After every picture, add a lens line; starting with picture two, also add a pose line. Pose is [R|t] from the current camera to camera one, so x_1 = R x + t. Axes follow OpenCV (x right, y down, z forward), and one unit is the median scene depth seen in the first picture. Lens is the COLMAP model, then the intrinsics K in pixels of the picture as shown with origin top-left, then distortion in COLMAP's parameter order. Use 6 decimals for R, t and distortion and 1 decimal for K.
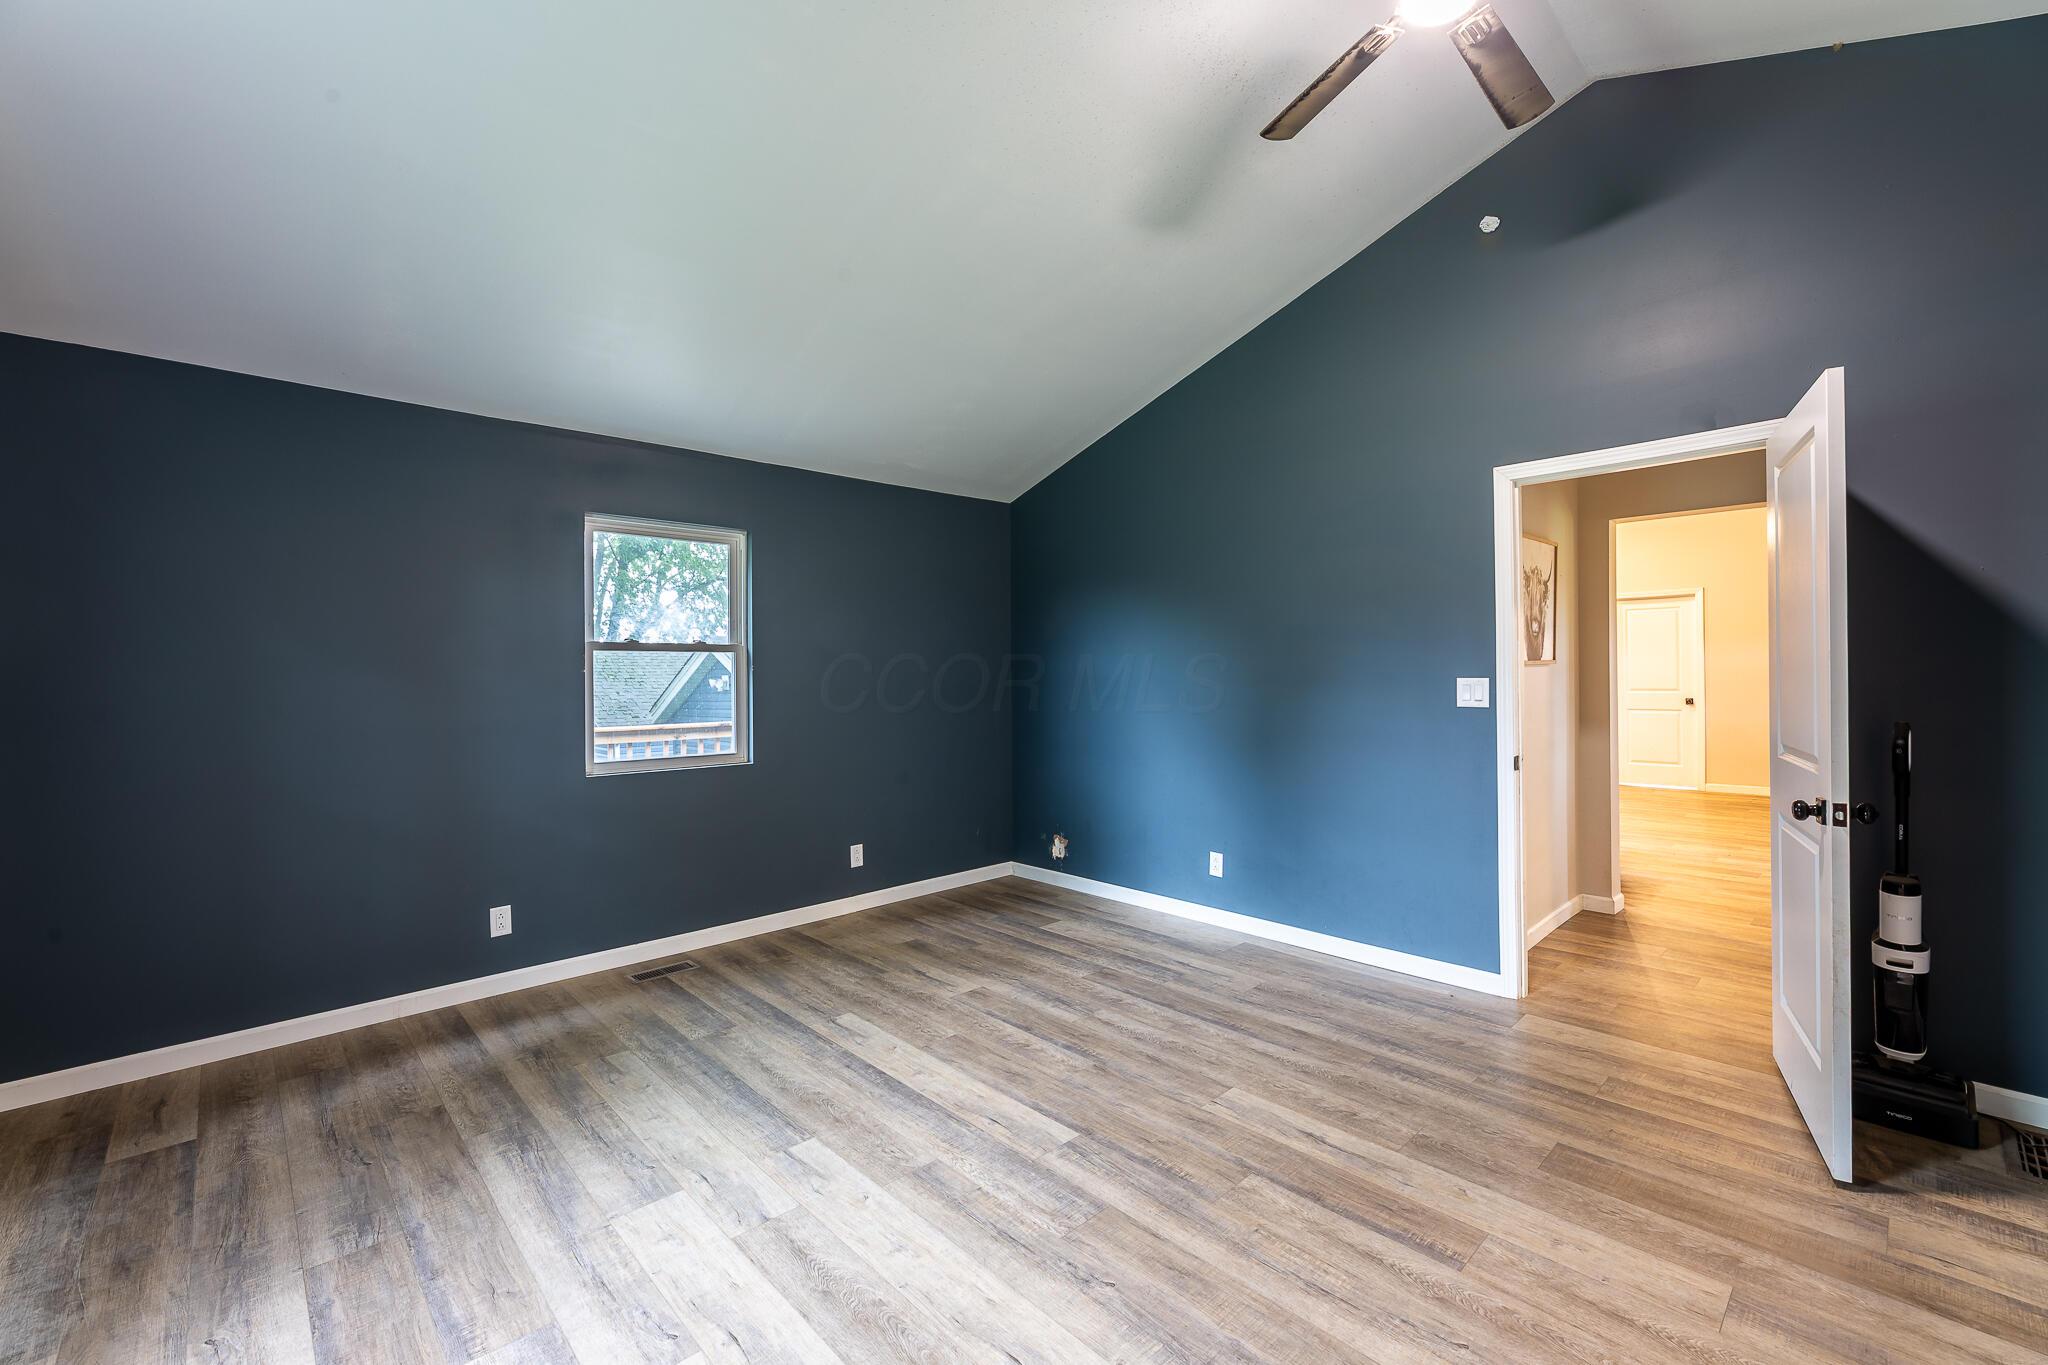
lens RADIAL K [[858.9, 0, 1034.4], [0, 858.9, 672.8], [0, 0, 1]] dist [0.000475, -0.000197]
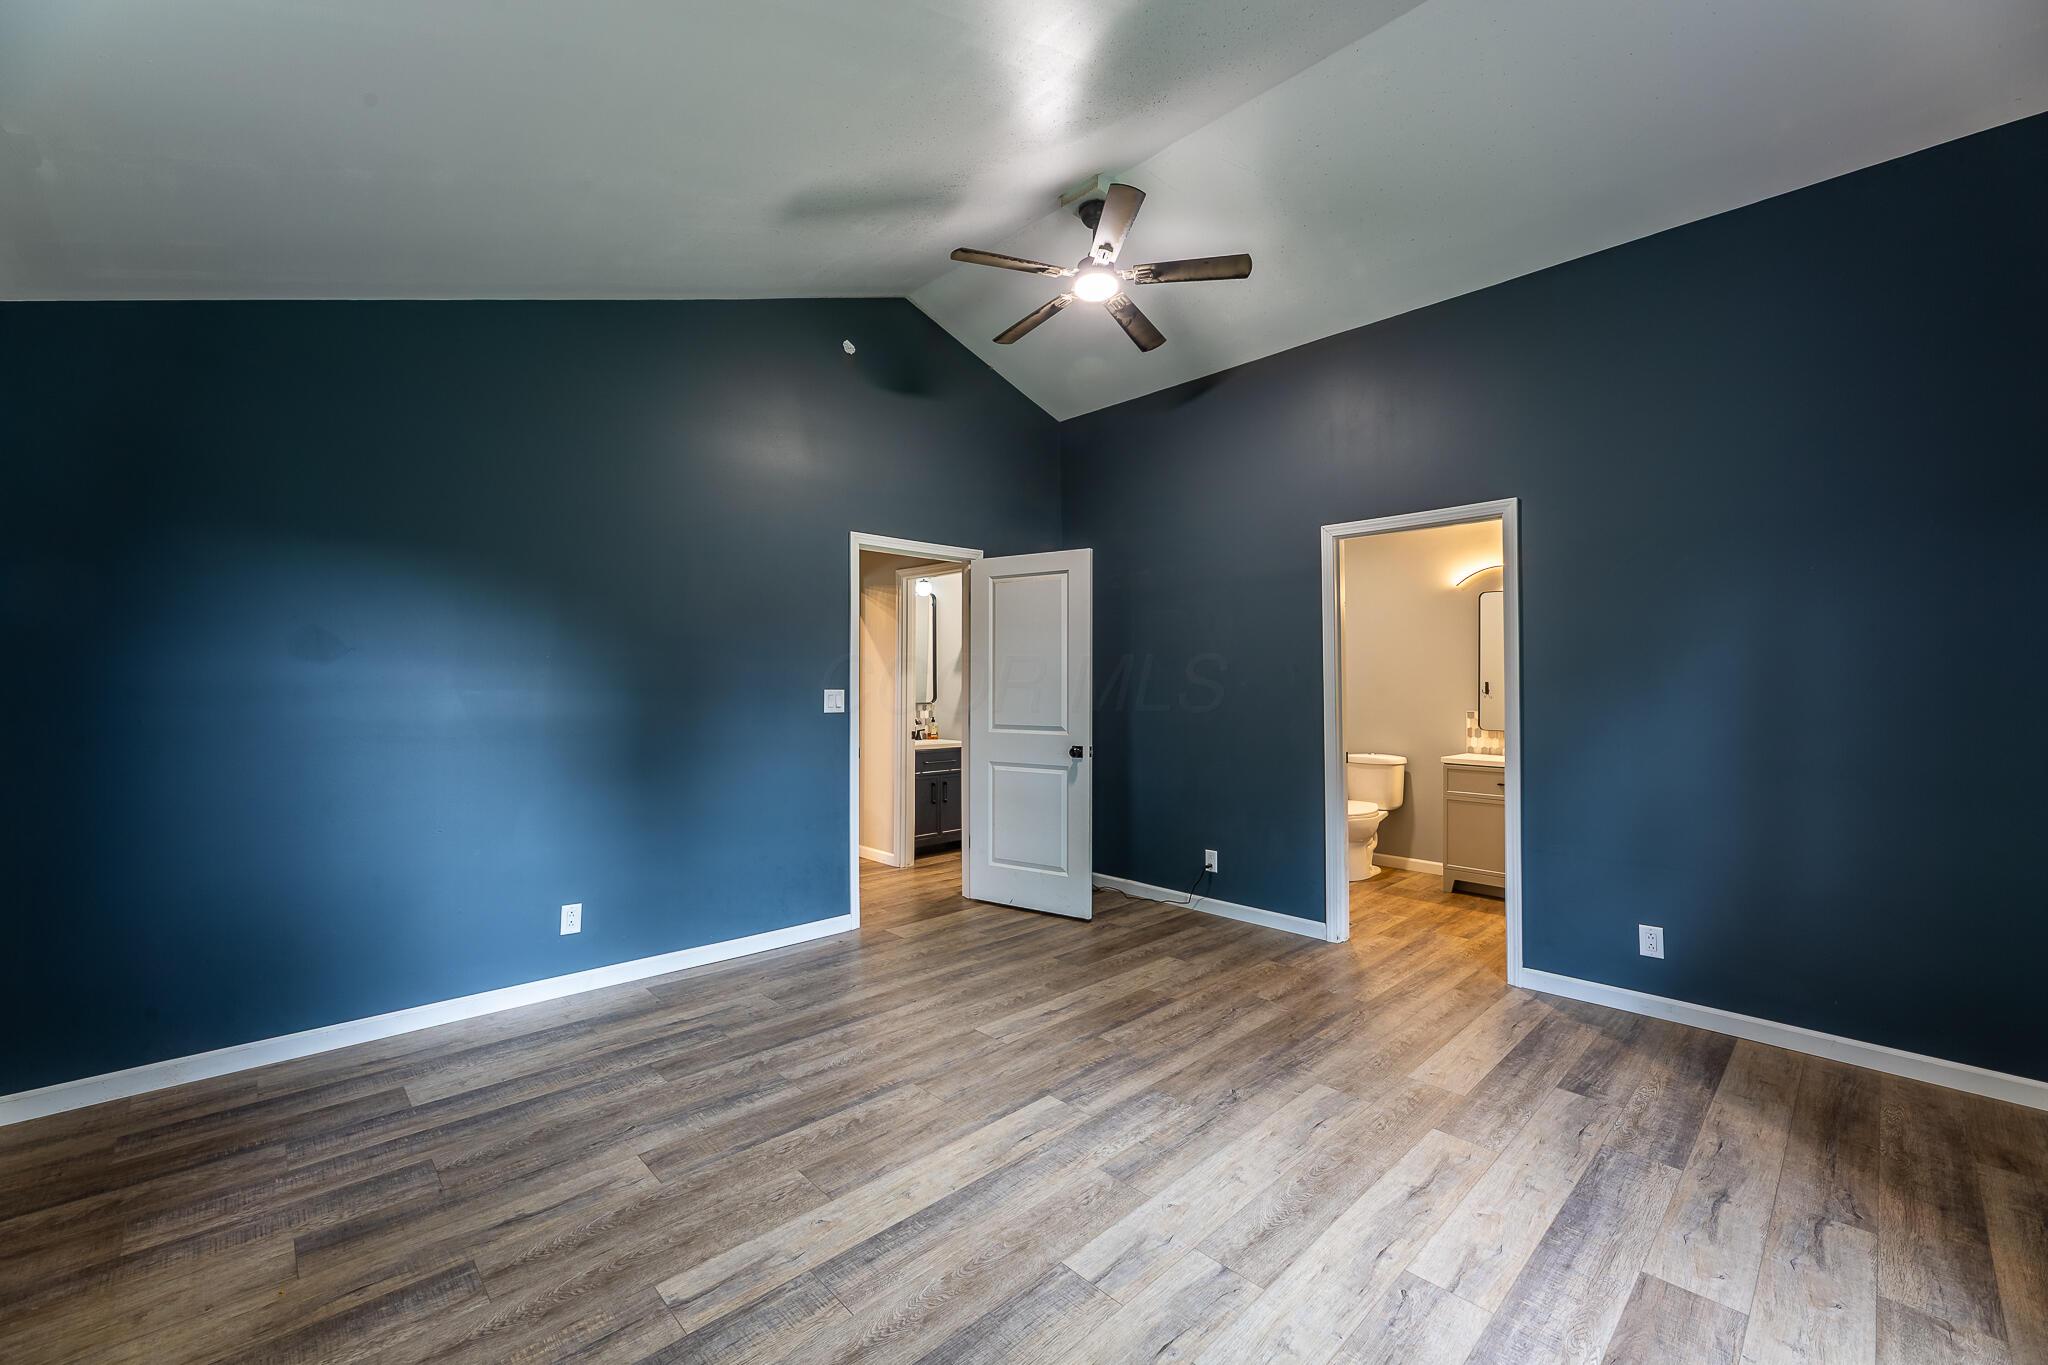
lens RADIAL K [[820.6, 0, 1022.7], [0, 820.6, 672.5], [0, 0, 1]] dist [-0.000860, -0.000272]
pose [[-0.003506, 0.024695, 0.999689, -0.769282], [-0.004687, 0.999684, -0.024712, 0.009950], [-0.999983, -0.004772, -0.003389, 0.777899]]
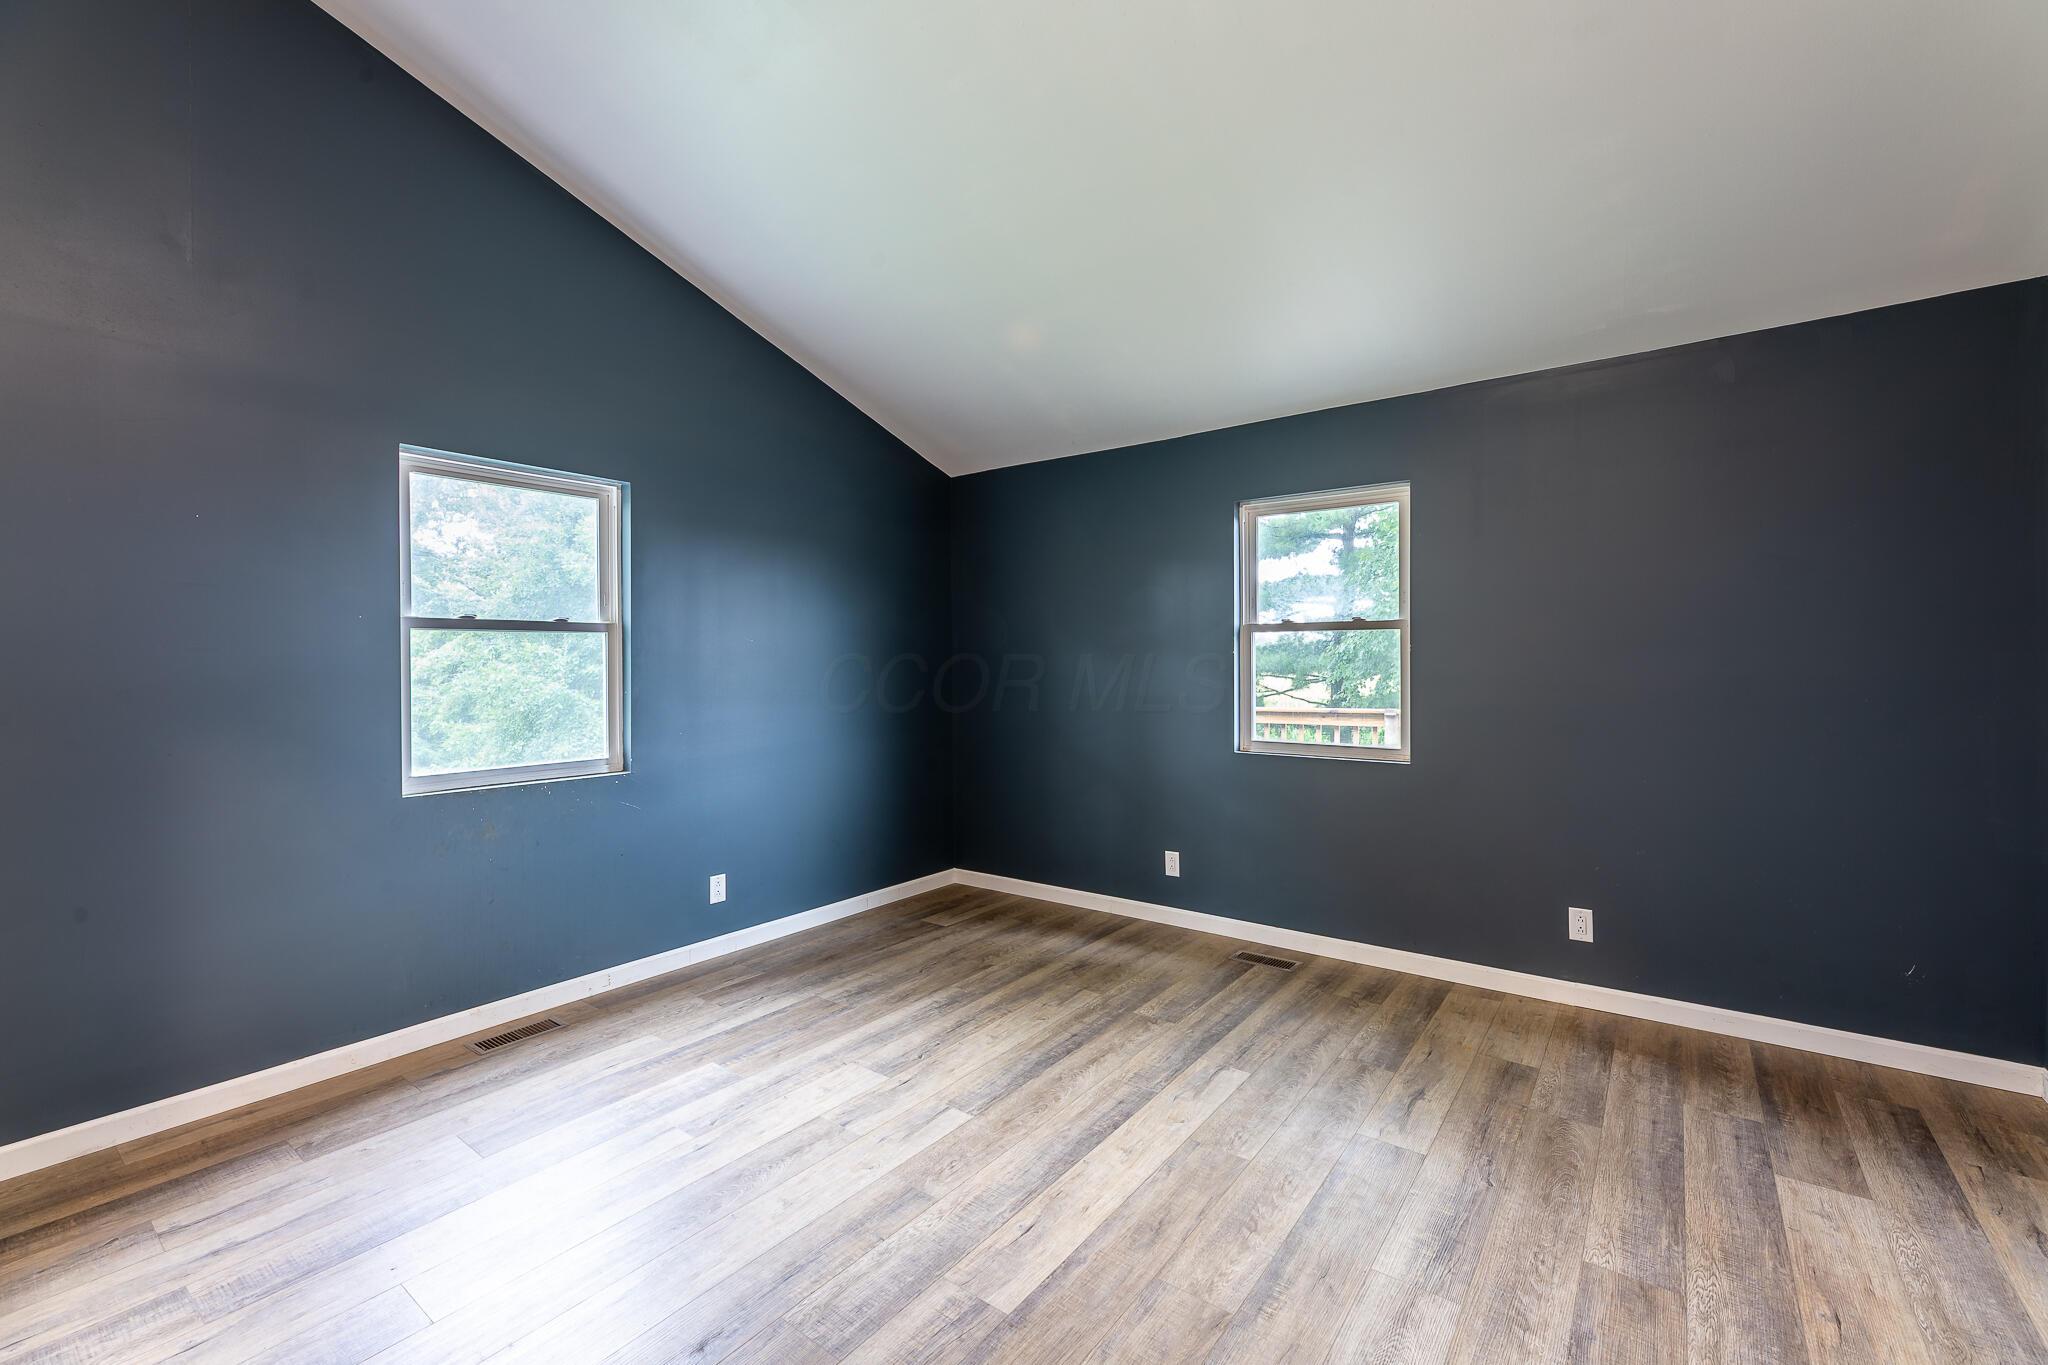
lens RADIAL K [[858.9, 0, 1034.4], [0, 858.9, 672.8], [0, 0, 1]] dist [0.000475, -0.000197]
pose [[0.161269, 0.024207, -0.986613, 0.551585], [0.005788, 0.999659, 0.025474, -0.004358], [0.986893, -0.009819, 0.161074, 0.682097]]
